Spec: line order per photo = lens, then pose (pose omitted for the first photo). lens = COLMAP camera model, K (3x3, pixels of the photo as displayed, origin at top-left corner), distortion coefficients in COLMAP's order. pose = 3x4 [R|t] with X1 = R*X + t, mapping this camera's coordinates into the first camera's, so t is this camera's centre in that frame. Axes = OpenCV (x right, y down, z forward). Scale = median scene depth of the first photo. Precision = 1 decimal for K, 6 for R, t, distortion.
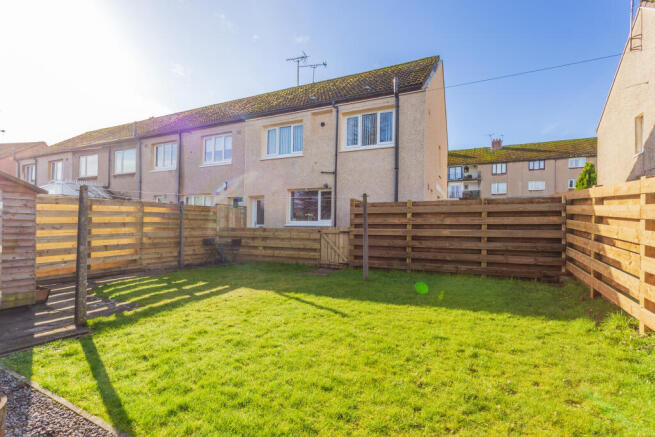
lens RADIAL K [[314.5, 0, 329.4], [0, 314.5, 217.7], [0, 0, 1]] dist [0.019175, 0.000011]
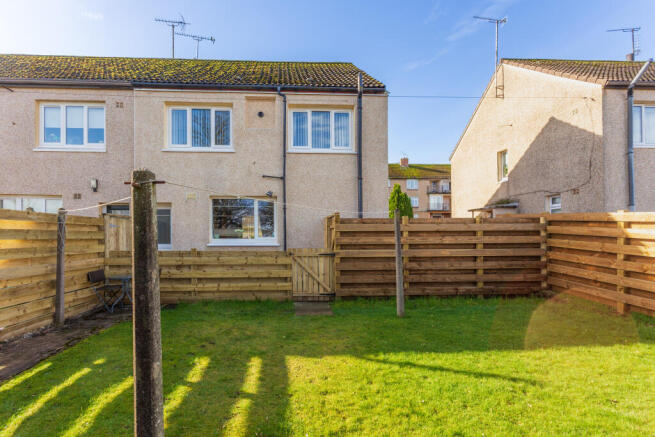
lens RADIAL K [[330.0, 0, 324.7], [0, 330.0, 230.6], [0, 0, 1]] dist [0.010806, 0.000041]
pose [[0.879378, -0.000409, 0.476125, -0.314061], [-0.003278, 0.999971, 0.006915, -0.018007], [-0.476114, -0.007642, 0.879351, 0.239051]]
